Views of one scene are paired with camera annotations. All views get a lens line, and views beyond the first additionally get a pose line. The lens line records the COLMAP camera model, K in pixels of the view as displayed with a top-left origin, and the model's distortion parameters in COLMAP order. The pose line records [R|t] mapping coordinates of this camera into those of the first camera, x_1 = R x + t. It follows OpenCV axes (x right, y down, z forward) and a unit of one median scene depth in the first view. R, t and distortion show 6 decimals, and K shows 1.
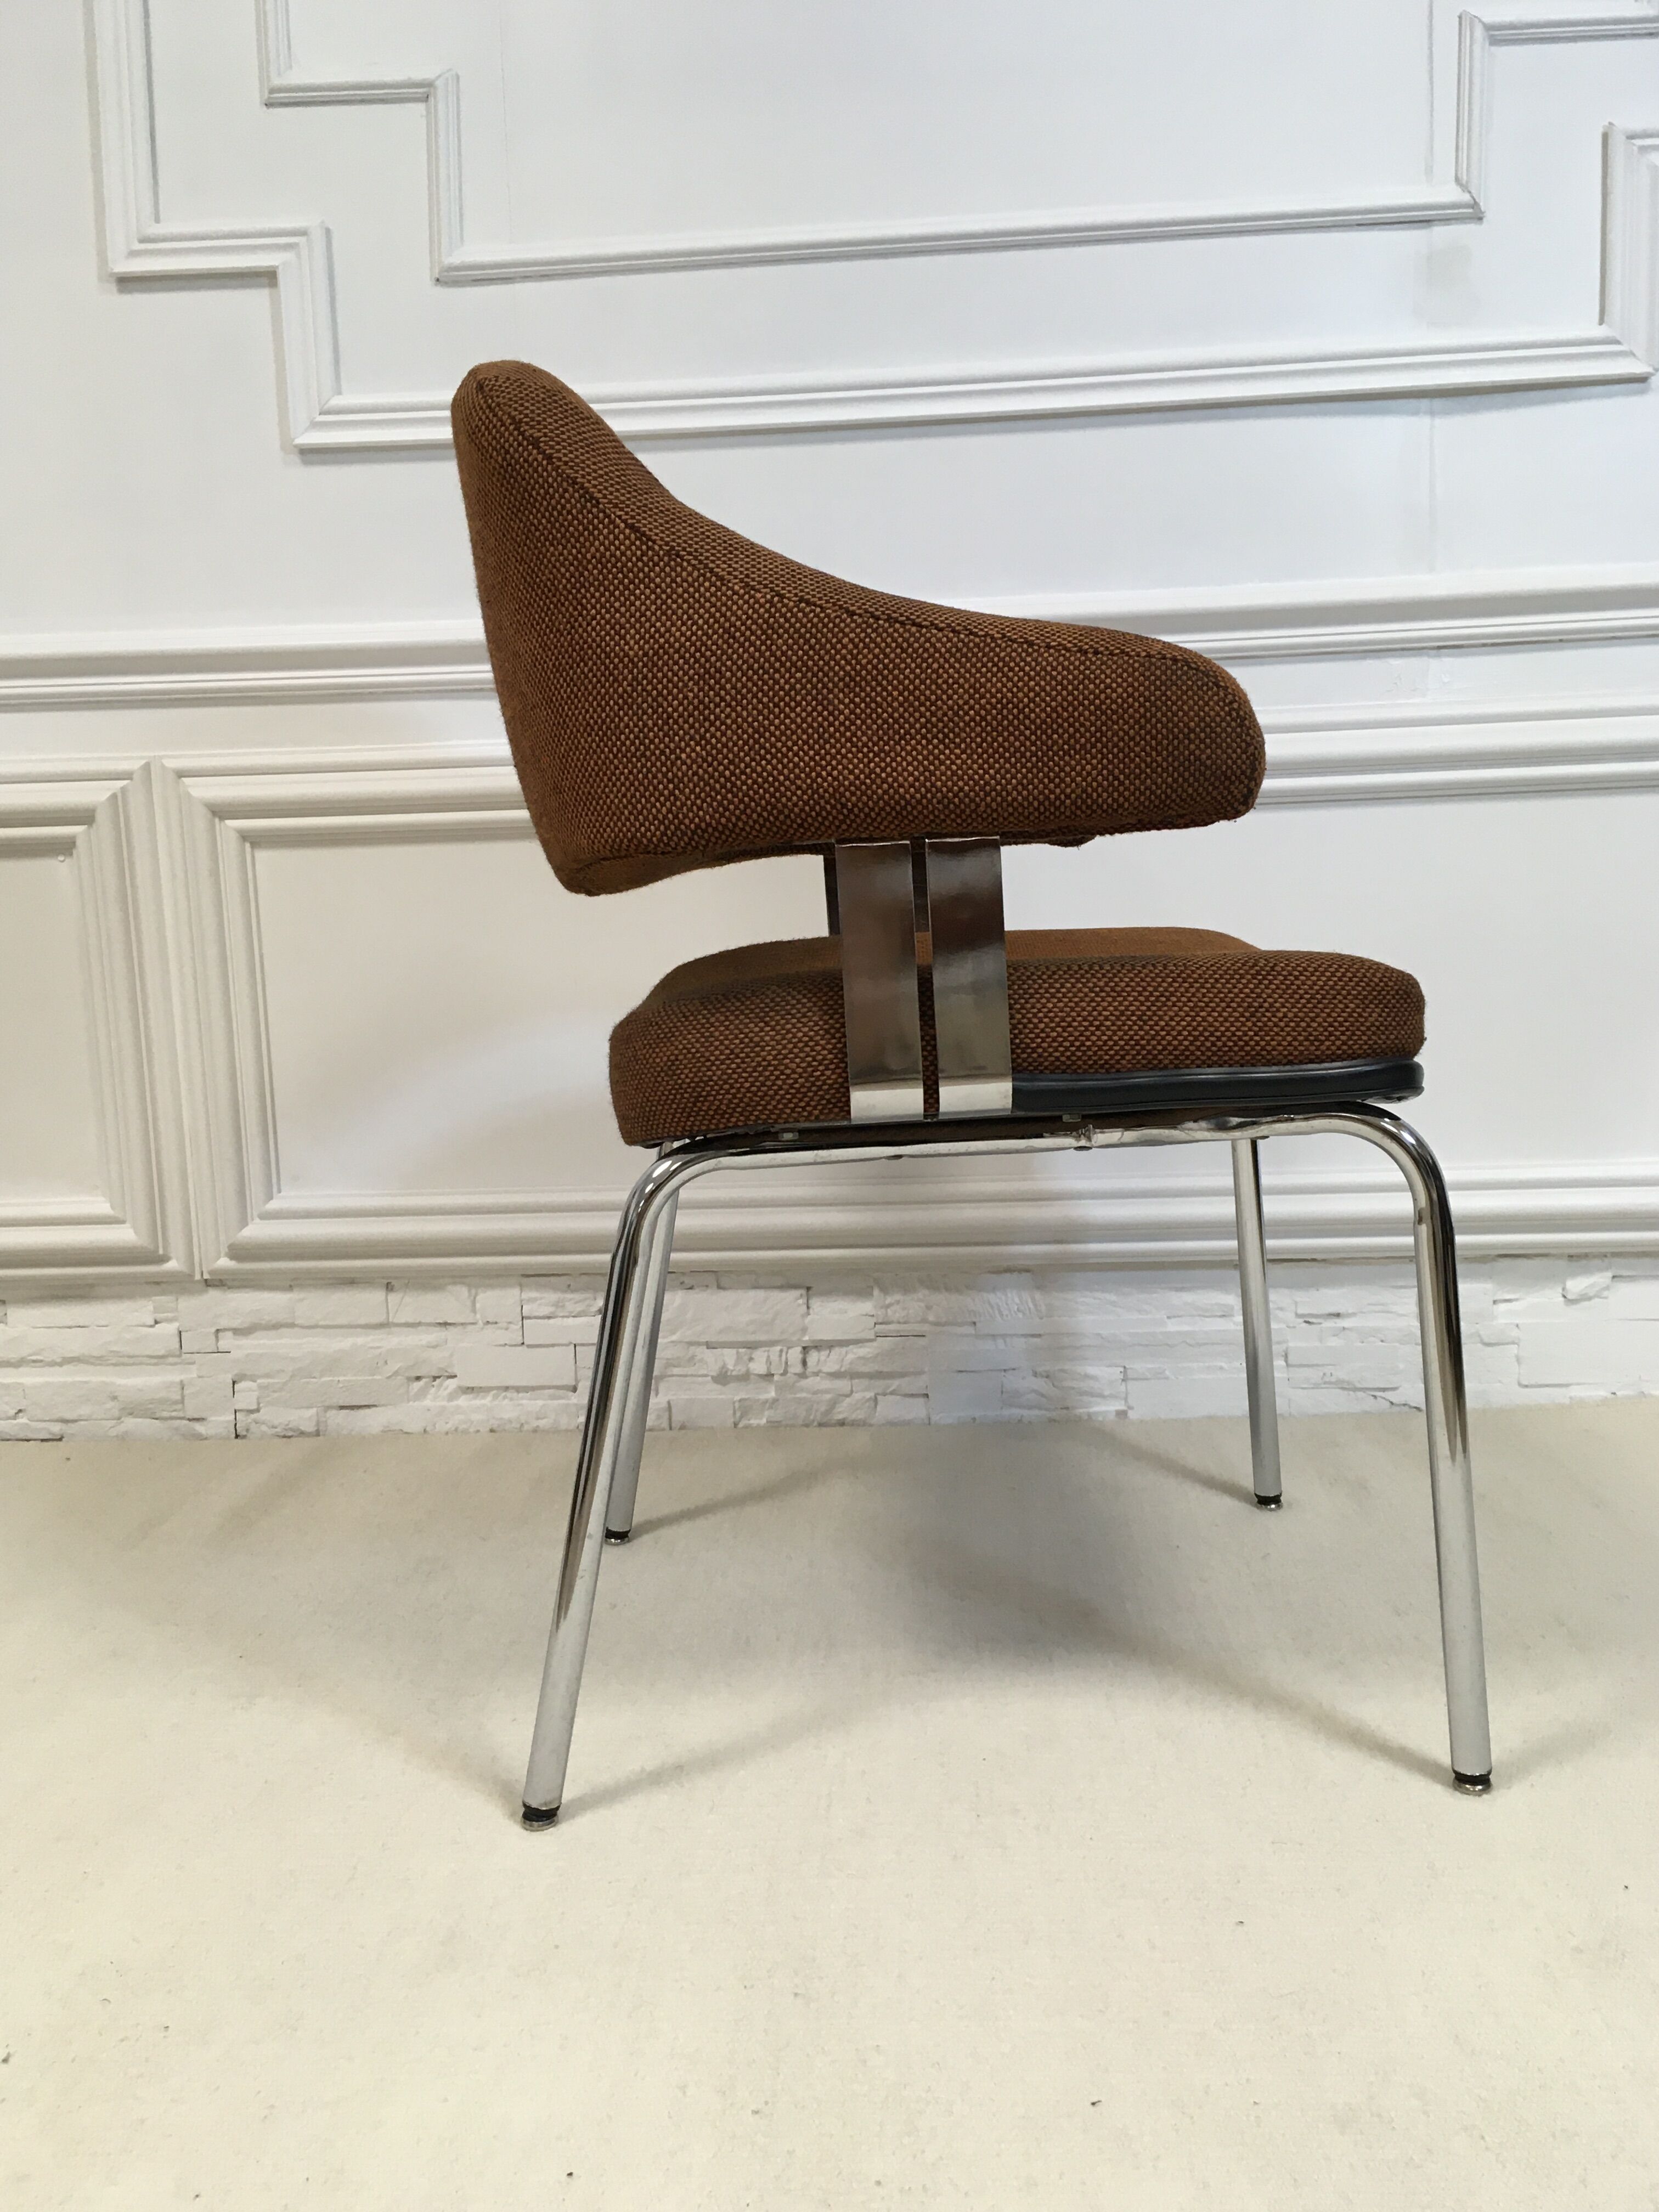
lens RADIAL K [[1967.5, 0, 829.5], [0, 1967.5, 1106.0], [0, 0, 1]] dist [0.076064, -0.109476]
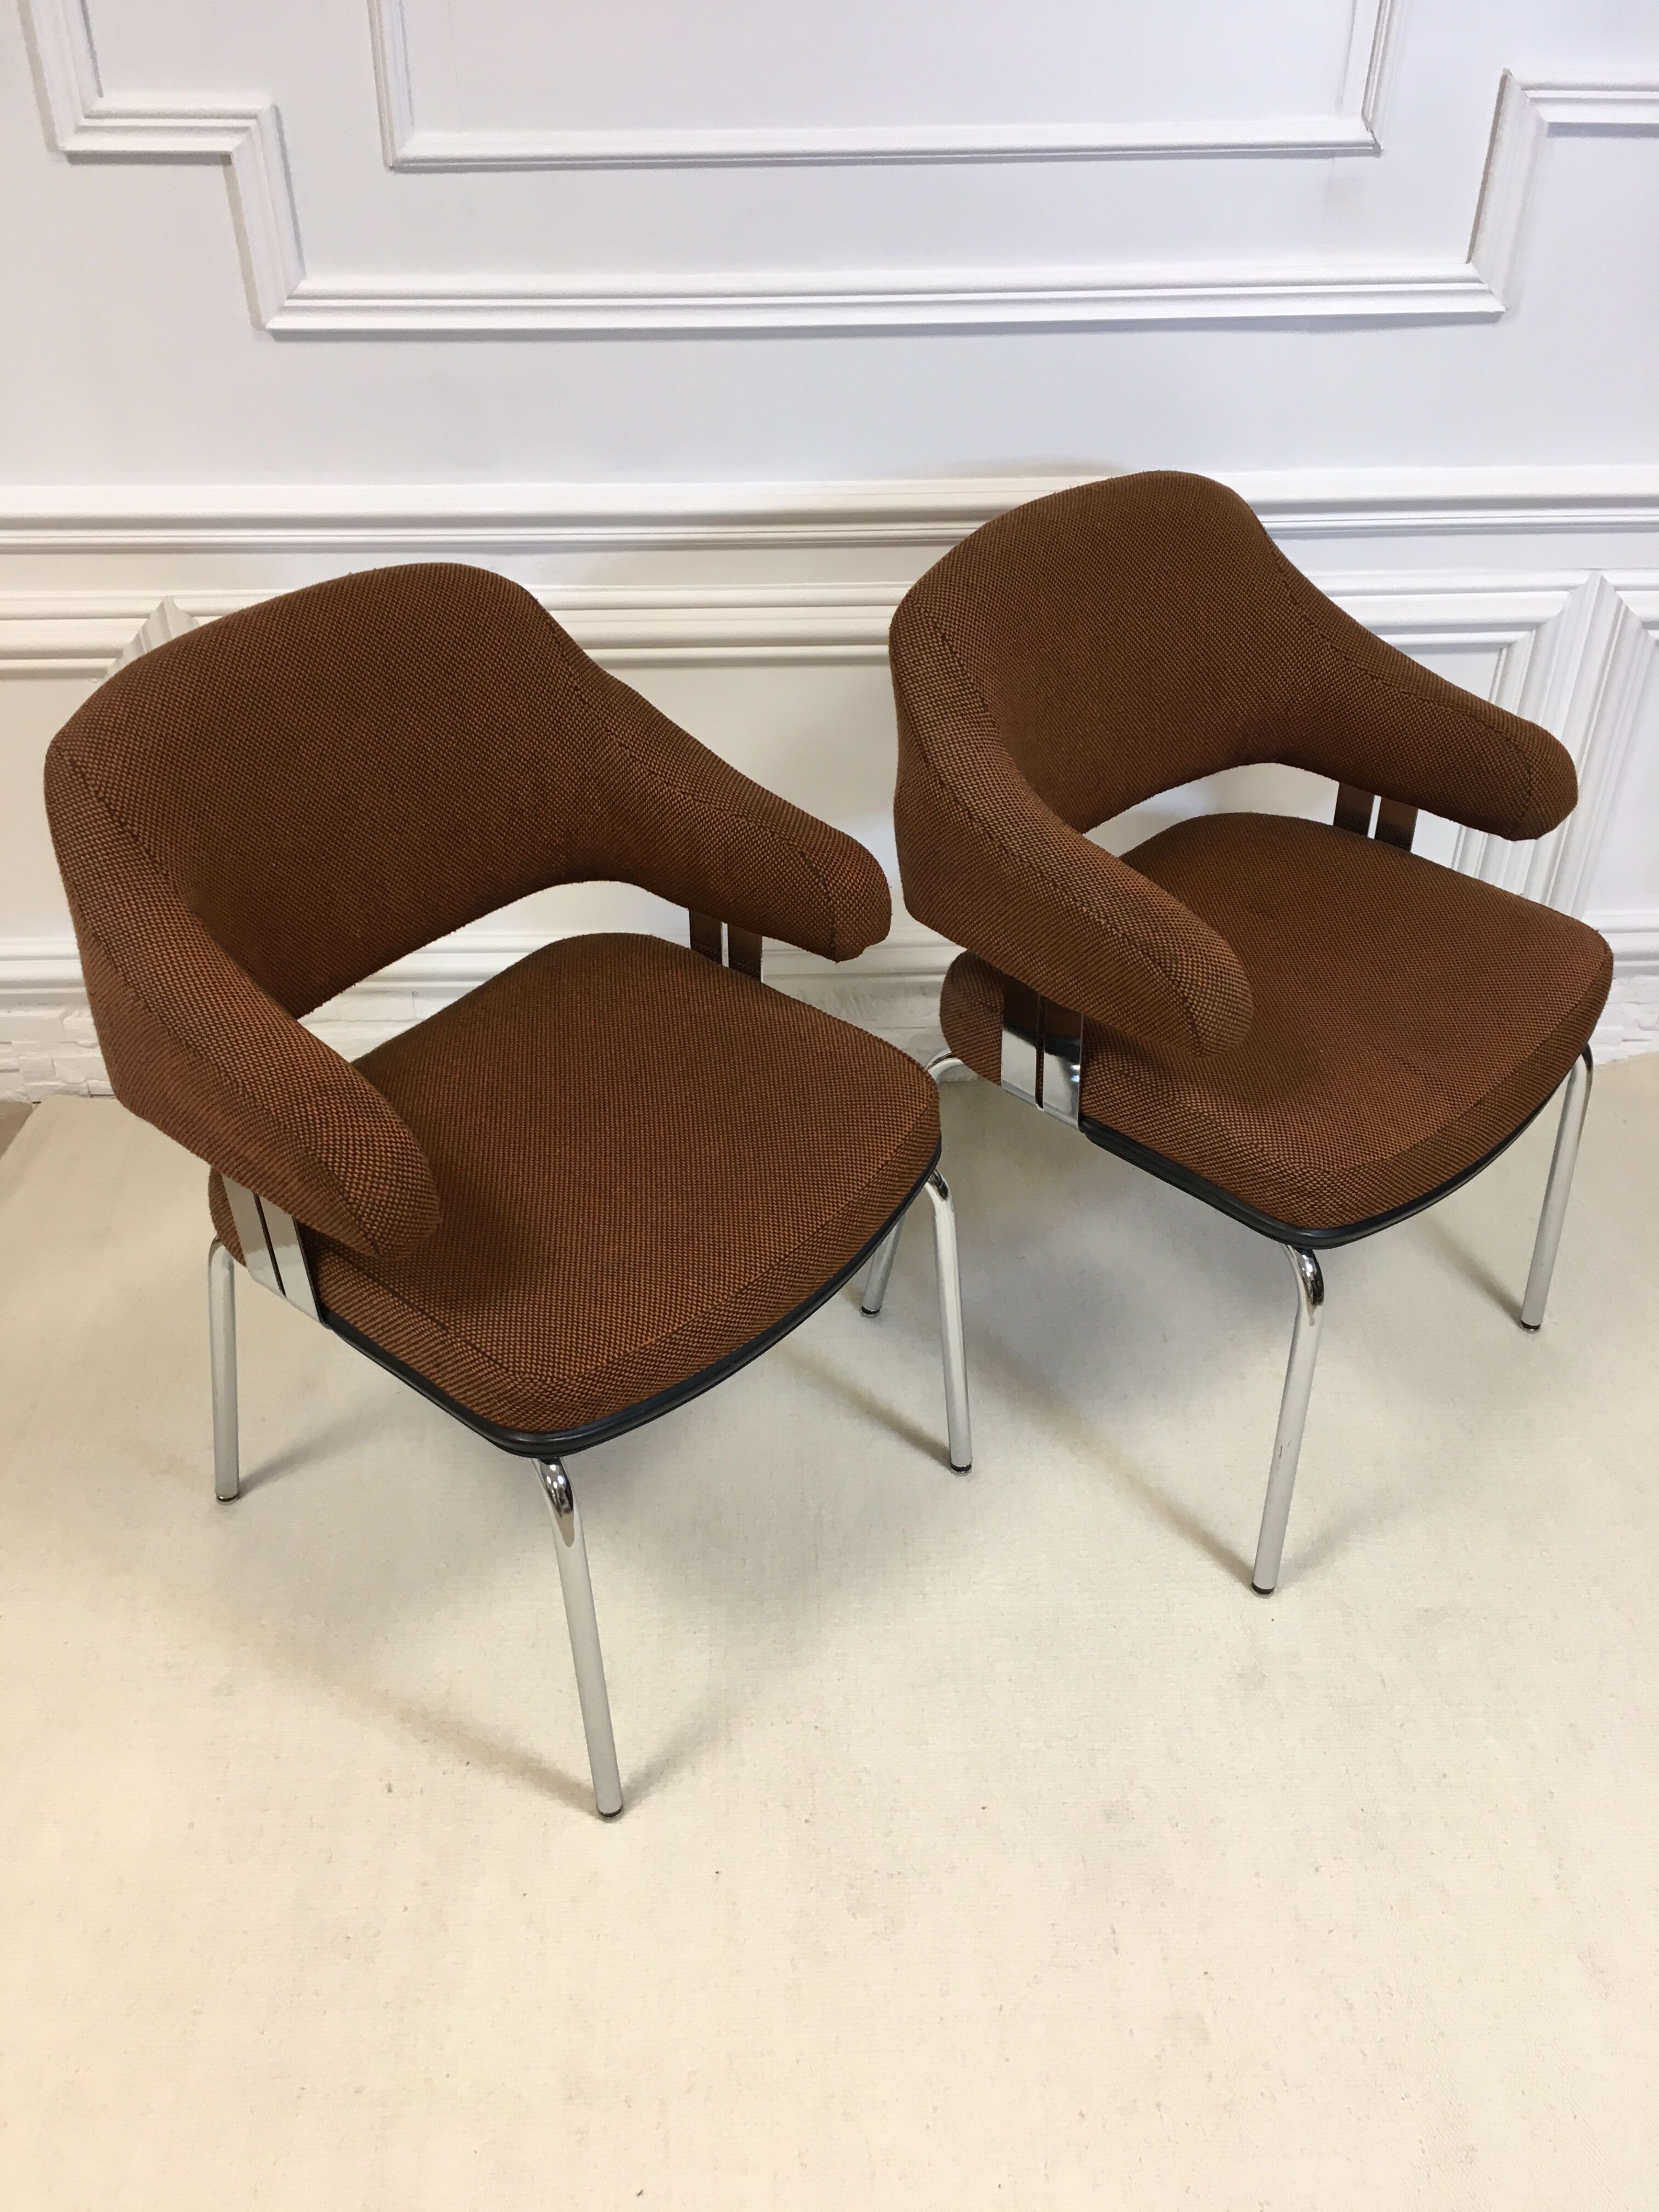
lens RADIAL K [[1884.0, 0, 829.5], [0, 1884.0, 1106.0], [0, 0, 1]] dist [0.085969, -0.120171]
pose [[0.995213, -0.033131, 0.091939, -0.074376], [-0.017089, 0.867286, 0.497518, -0.463733], [-0.096221, -0.496707, 0.862568, -0.109520]]
